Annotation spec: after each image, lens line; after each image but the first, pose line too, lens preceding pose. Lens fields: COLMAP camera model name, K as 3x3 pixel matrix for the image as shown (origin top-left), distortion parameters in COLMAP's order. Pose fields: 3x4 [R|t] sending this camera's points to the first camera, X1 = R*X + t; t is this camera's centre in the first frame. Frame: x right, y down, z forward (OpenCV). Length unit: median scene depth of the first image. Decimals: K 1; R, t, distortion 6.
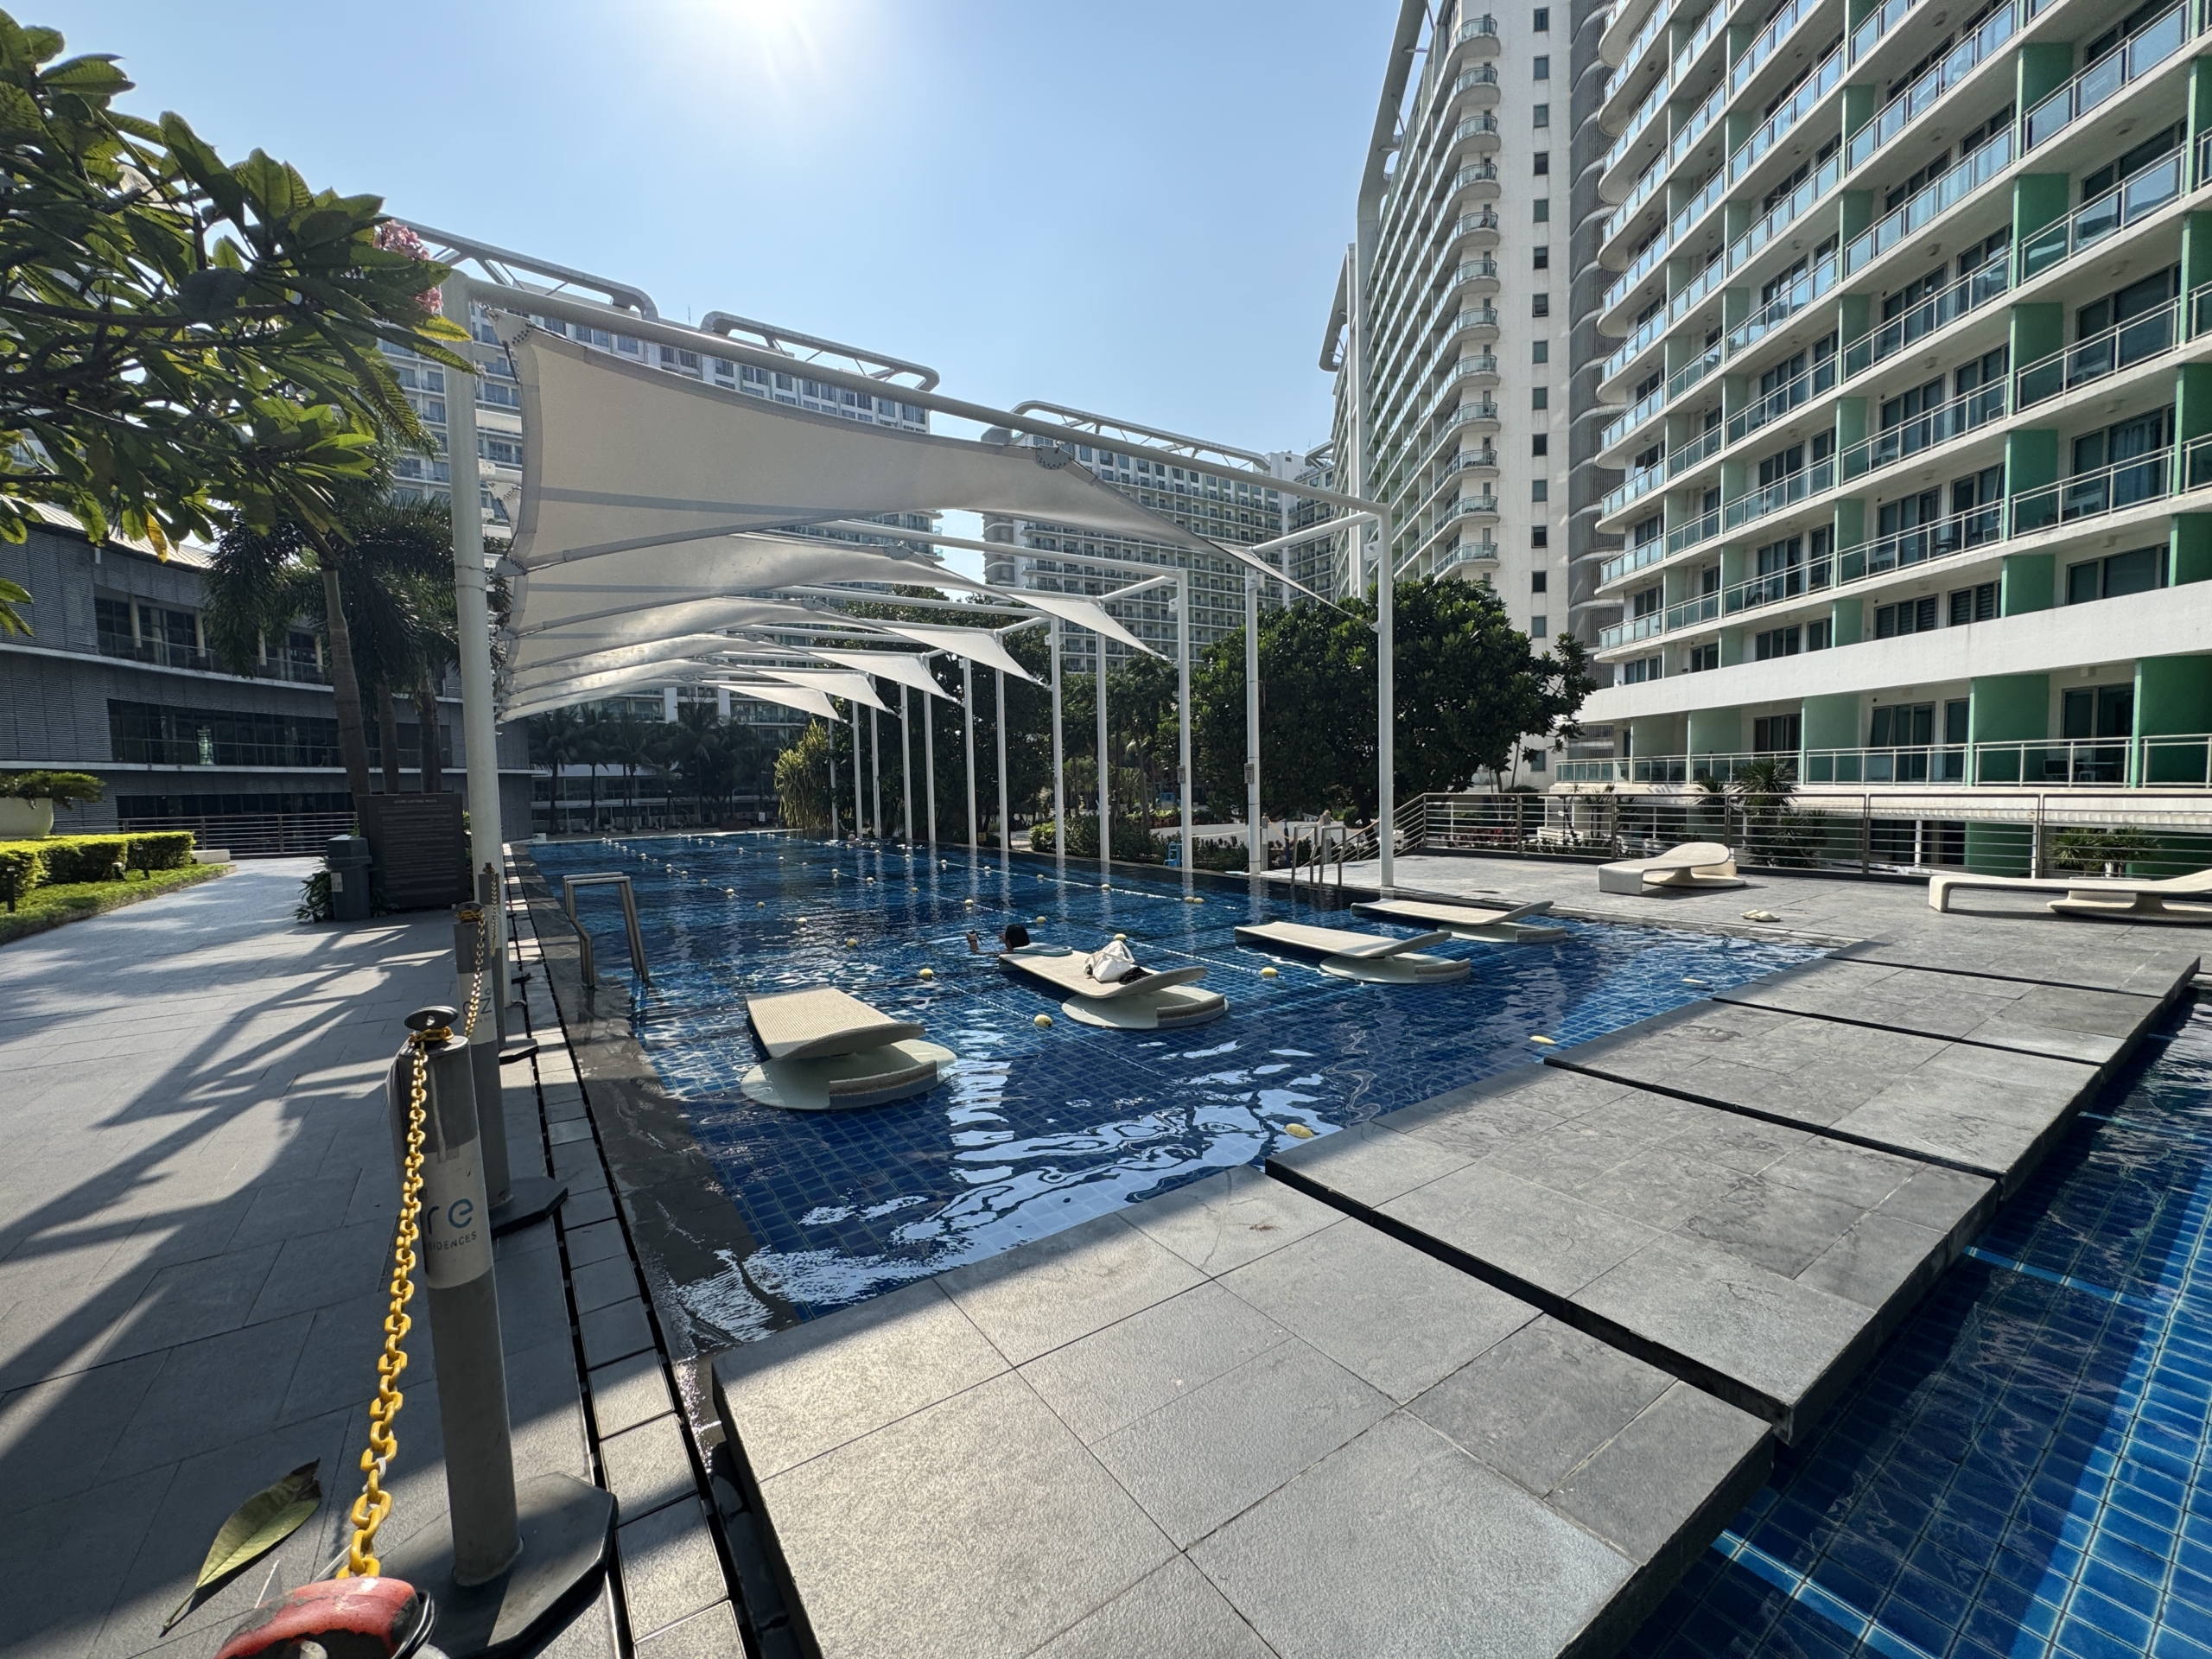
lens RADIAL K [[881.6, 0, 1101.7], [0, 881.6, 828.3], [0, 0, 1]] dist [-0.001090, -0.000735]
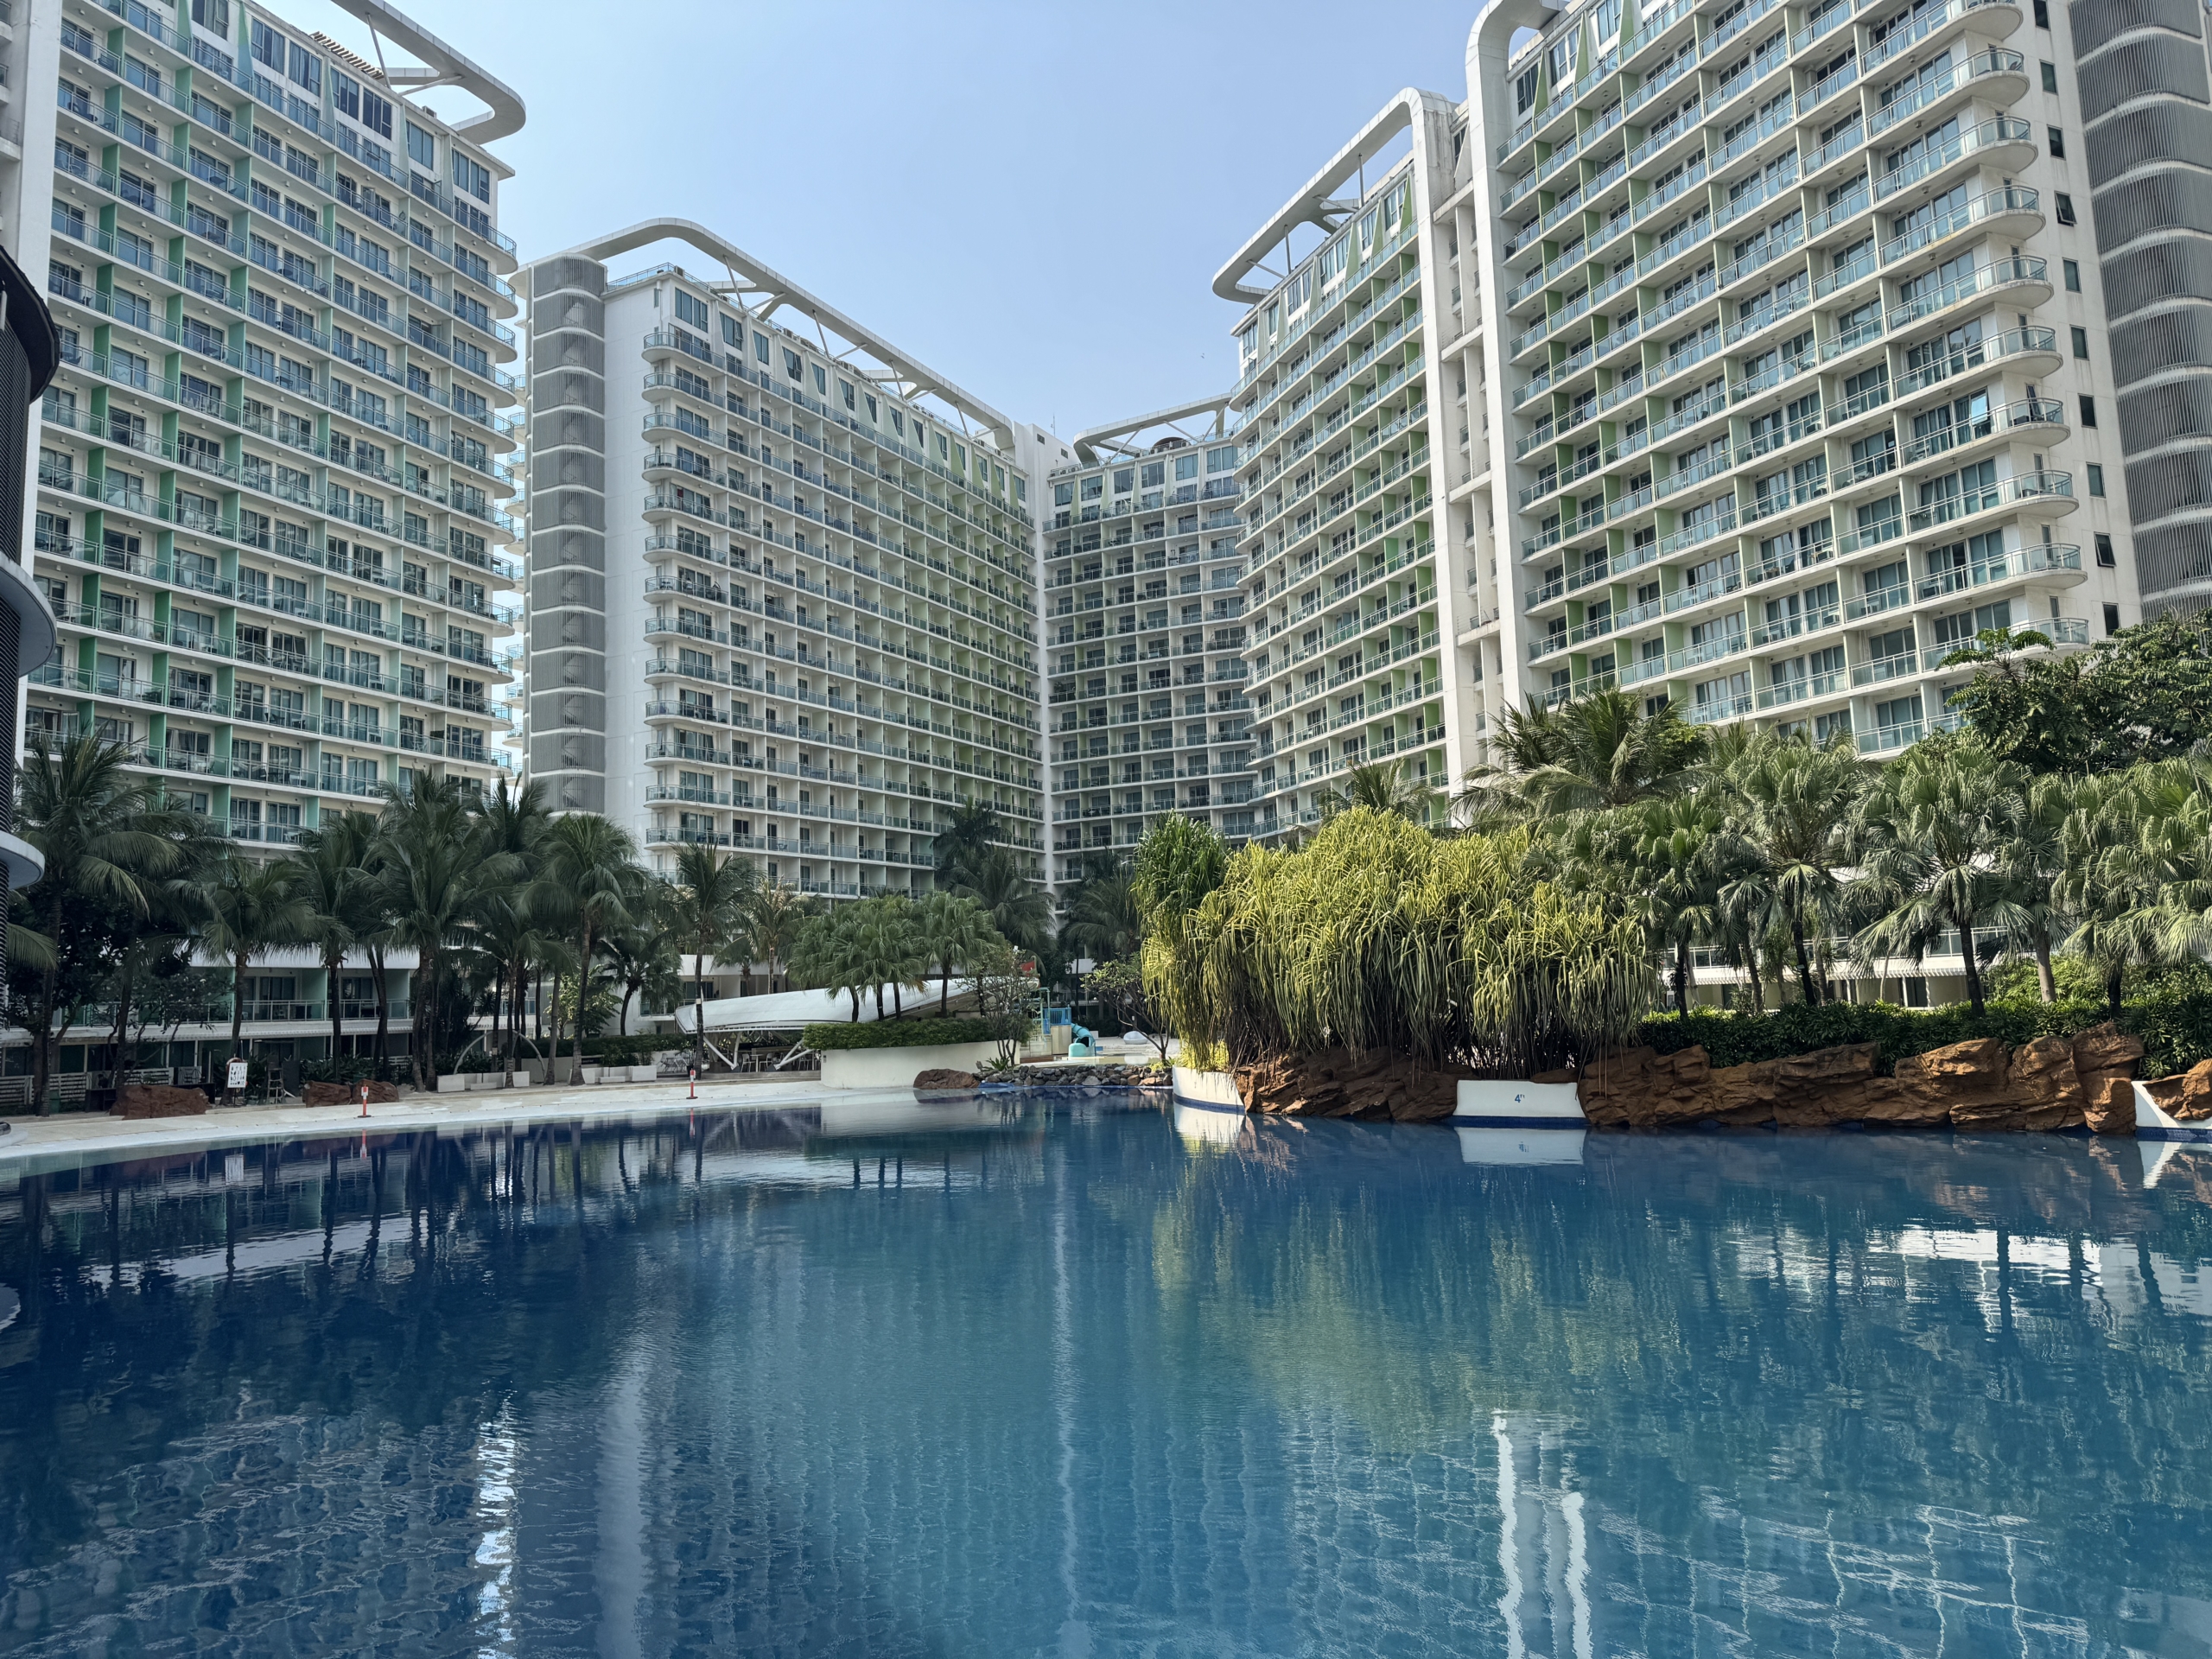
lens RADIAL K [[1524.0, 0, 1124.9], [0, 1524.0, 824.2], [0, 0, 1]] dist [0.092207, -0.160349]
pose [[0.858948, 0.052218, 0.509393, -0.641459], [0.044497, 0.983412, -0.175841, 0.021068], [-0.510126, 0.173705, 0.842377, 0.458200]]
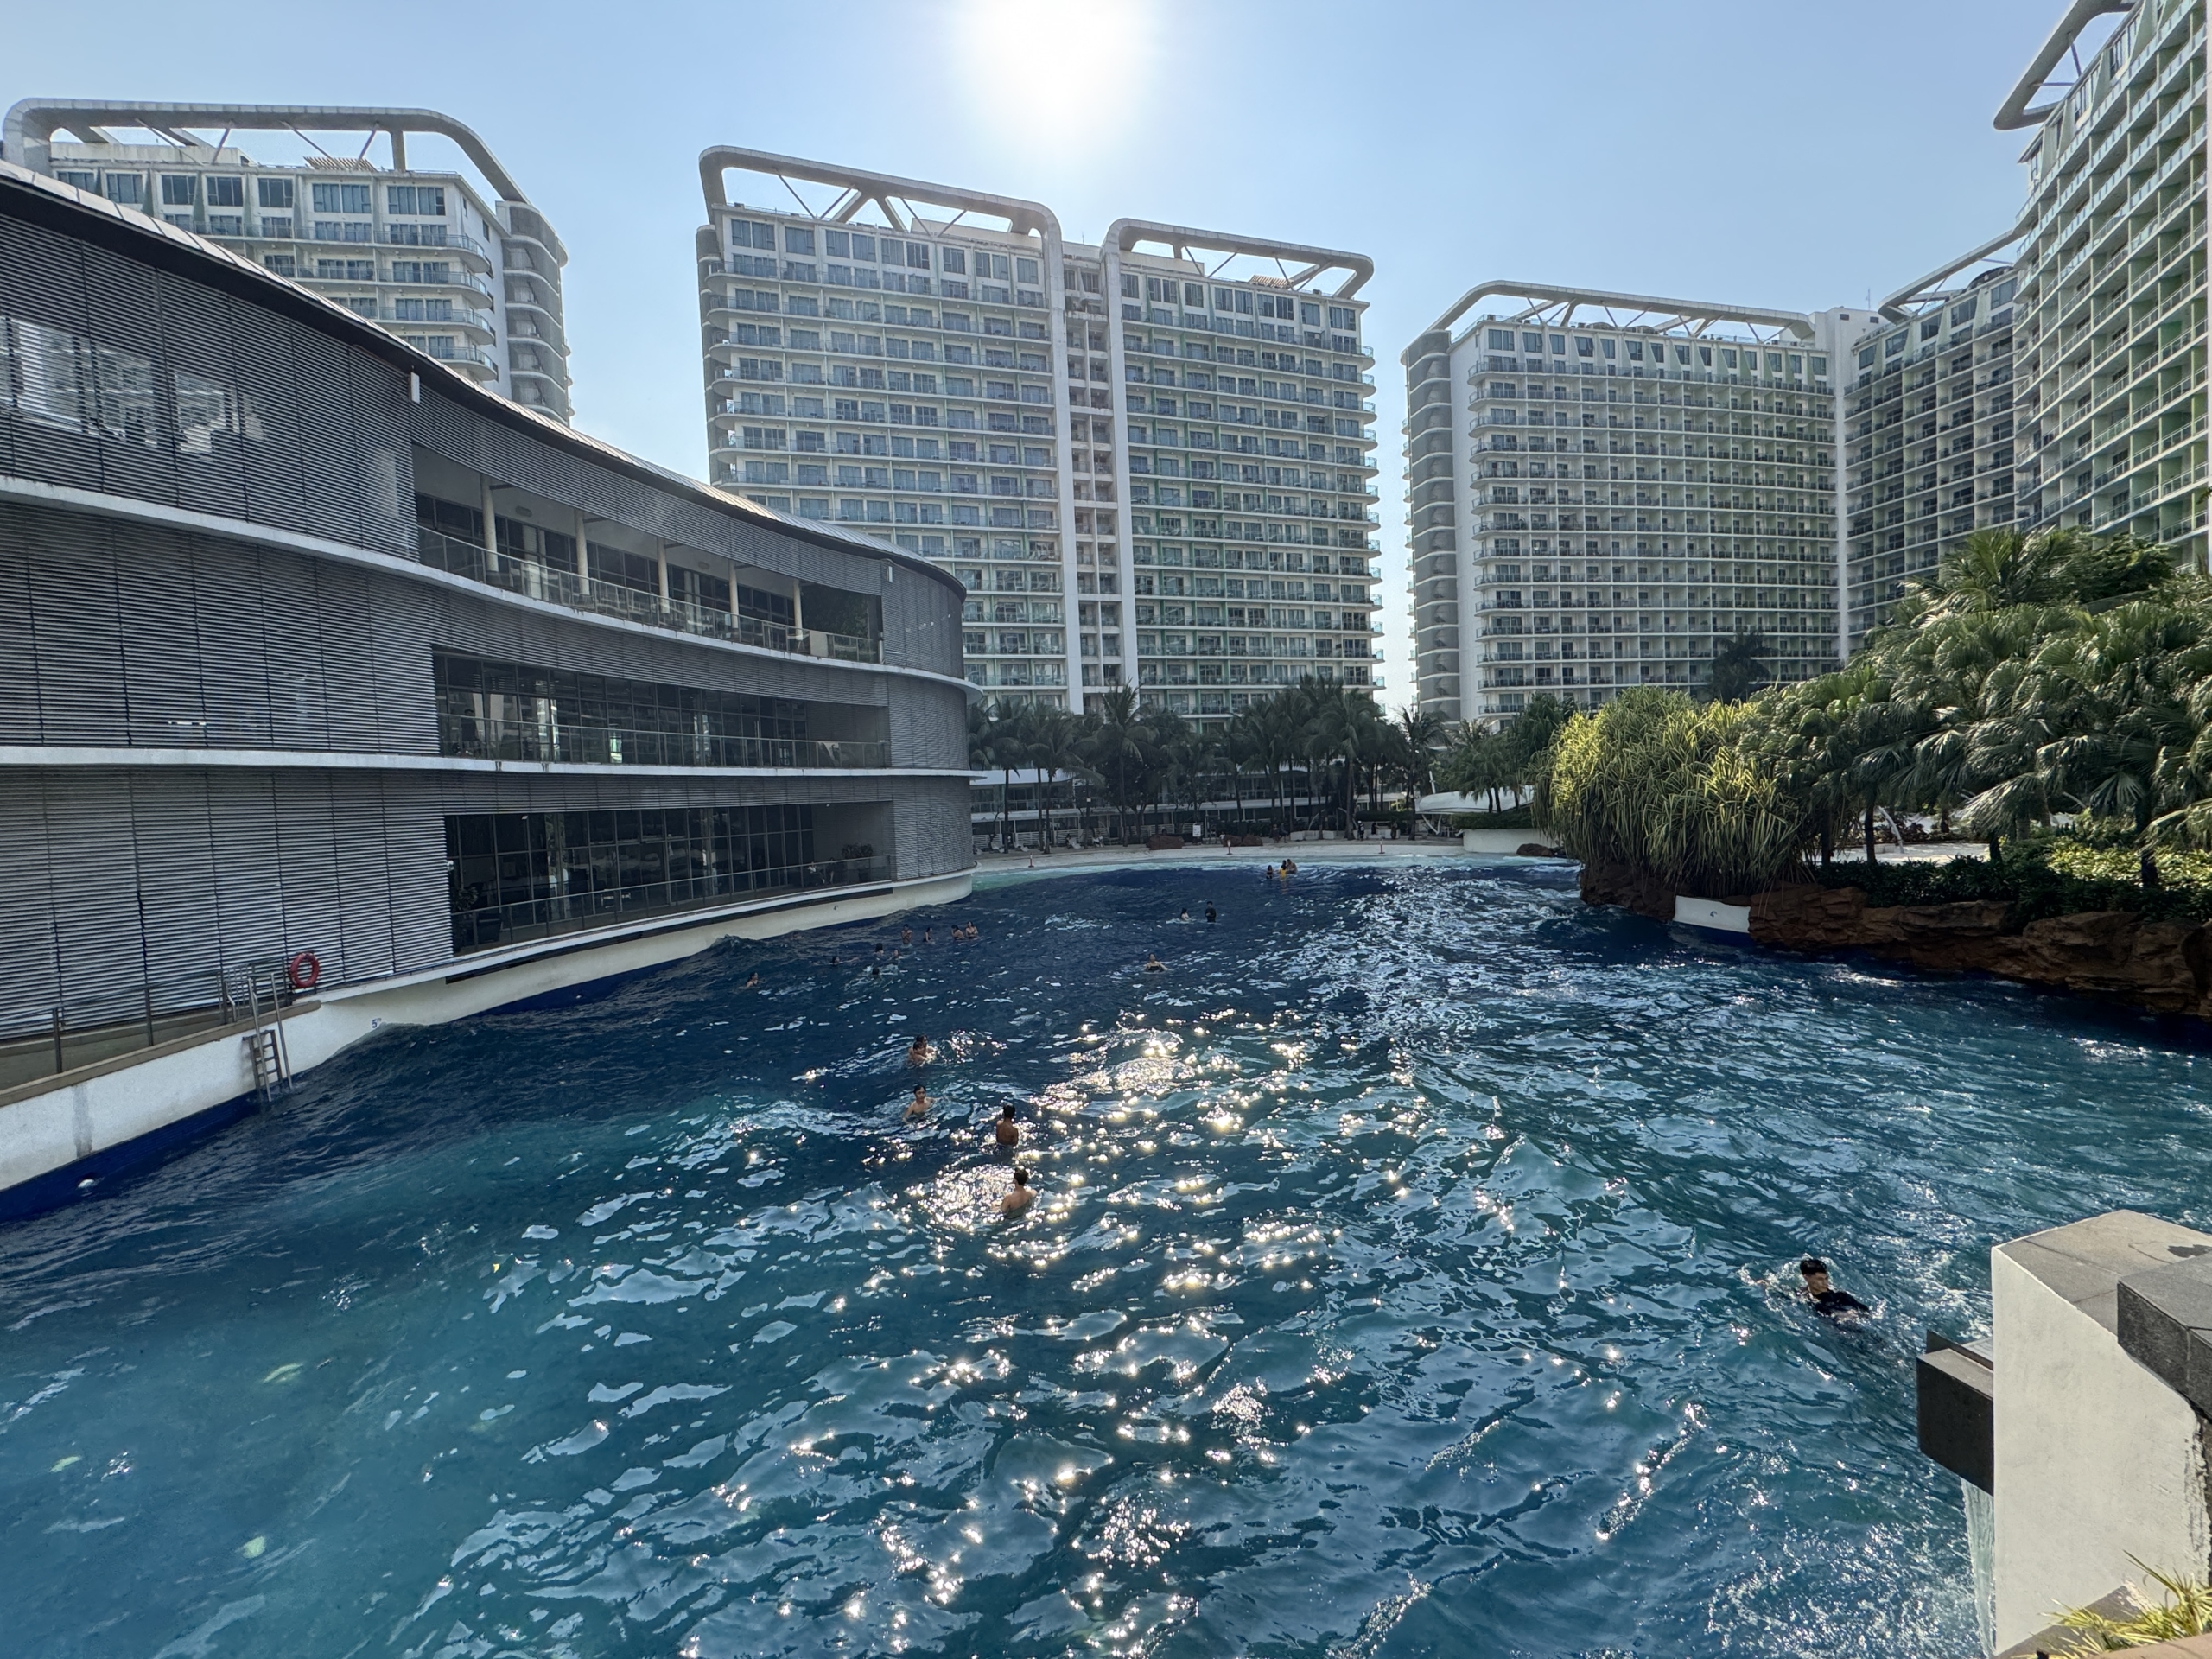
lens RADIAL K [[881.6, 0, 1101.7], [0, 881.6, 828.3], [0, 0, 1]] dist [-0.001090, -0.000735]
pose [[0.946169, -0.007260, -0.323591, -0.340695], [0.004707, 0.999951, -0.008670, -0.013790], [0.323638, 0.006680, 0.946157, 0.380538]]
